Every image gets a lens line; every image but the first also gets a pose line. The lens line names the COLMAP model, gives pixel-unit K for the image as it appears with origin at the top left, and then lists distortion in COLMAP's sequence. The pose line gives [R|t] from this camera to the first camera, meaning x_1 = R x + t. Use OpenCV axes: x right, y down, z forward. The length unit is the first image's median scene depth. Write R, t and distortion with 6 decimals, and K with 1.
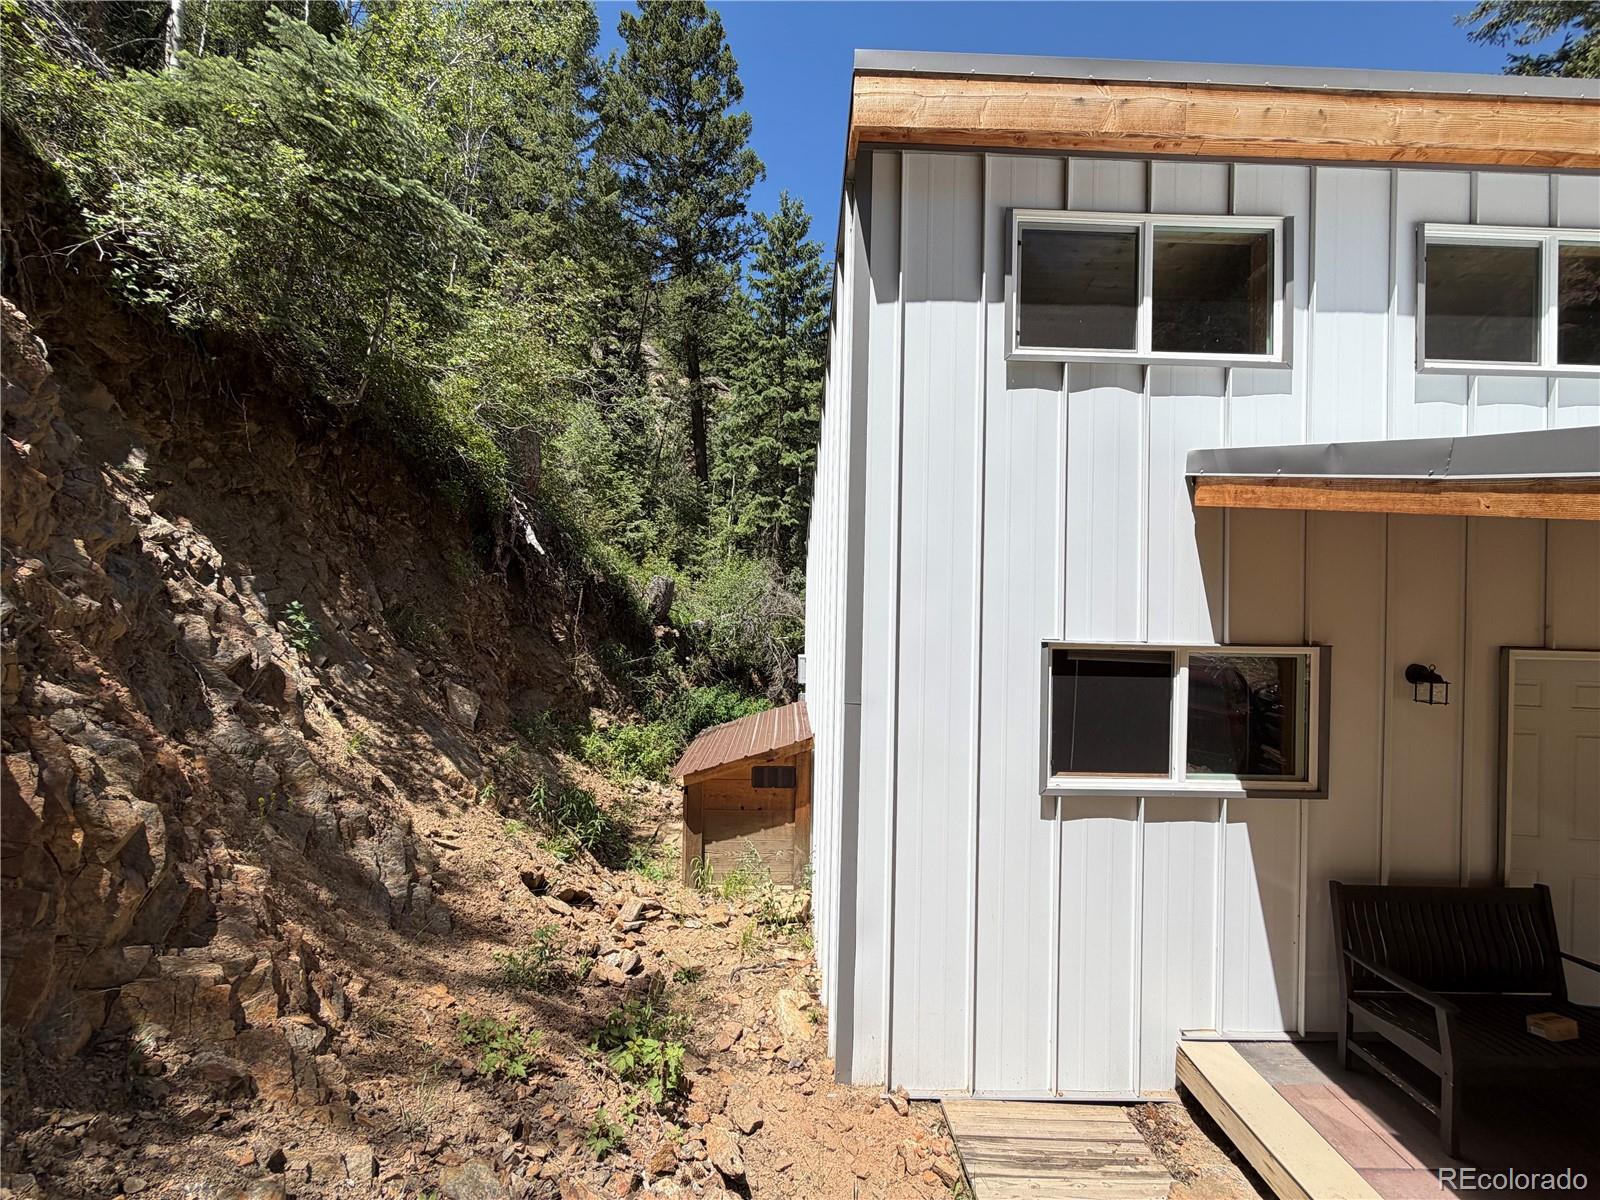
lens RADIAL K [[636.7, 0, 794.3], [0, 636.7, 600.8], [0, 0, 1]] dist [0.000421, -0.000206]
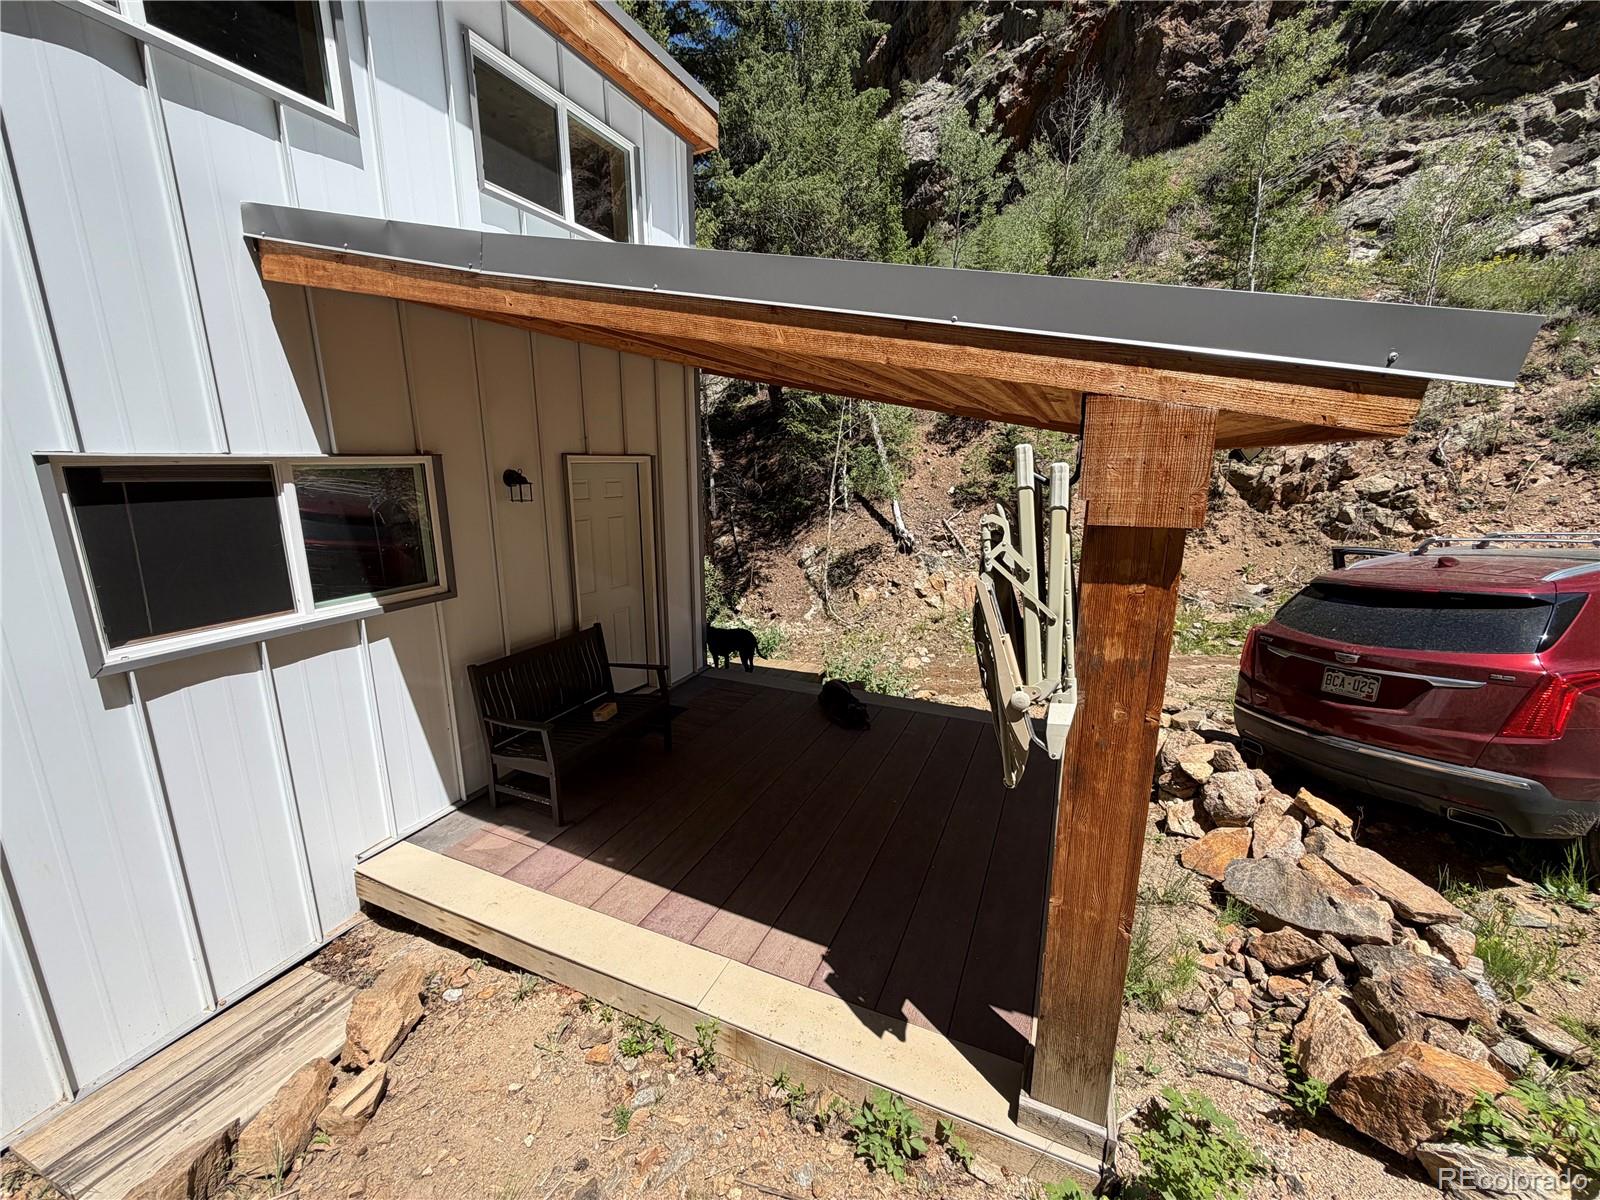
lens RADIAL K [[636.7, 0, 794.3], [0, 636.7, 600.8], [0, 0, 1]] dist [0.000421, -0.000206]
pose [[0.423475, -0.218623, 0.879132, 0.113580], [0.003744, 0.970857, 0.239630, 0.055758], [-0.905900, -0.098185, 0.411952, 0.015453]]
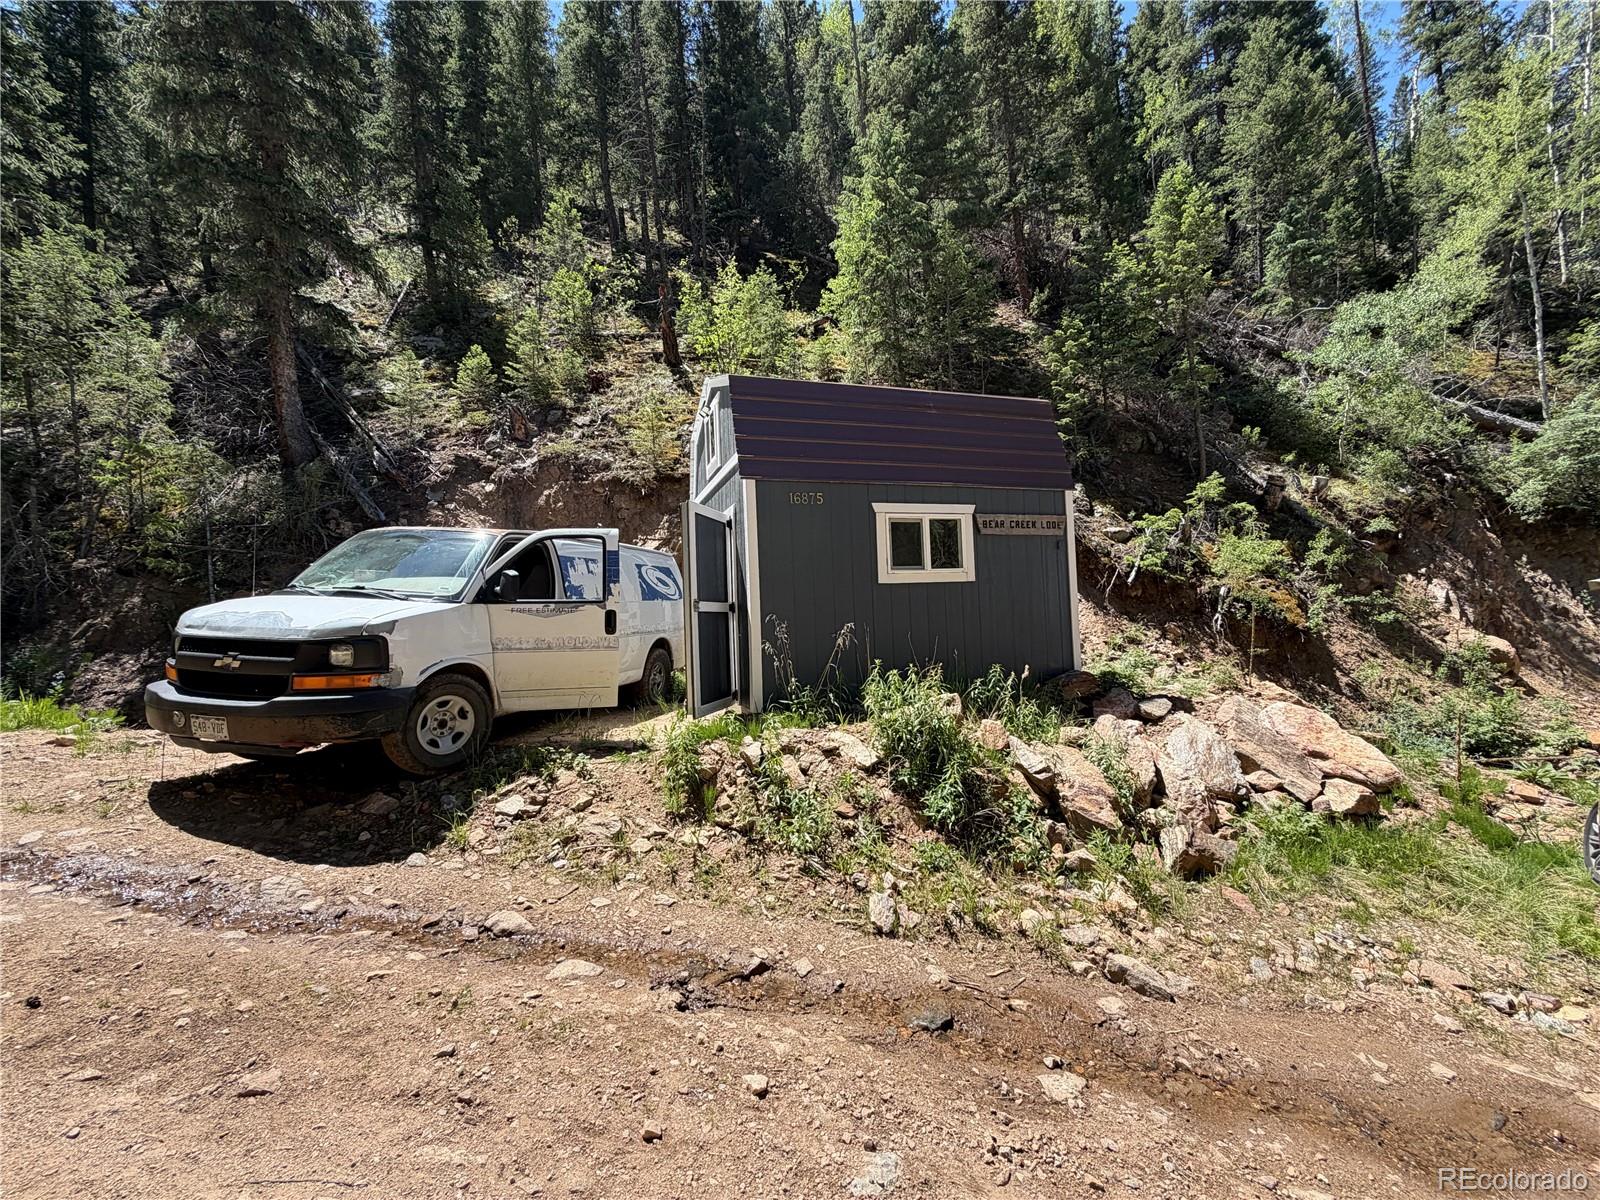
lens RADIAL K [[636.7, 0, 794.3], [0, 636.7, 600.8], [0, 0, 1]] dist [0.000421, -0.000206]
pose [[-0.158057, -0.042658, -0.986508, 3.622966], [0.037460, 0.998088, -0.049161, 0.075659], [0.986719, -0.044724, -0.156157, -2.910254]]
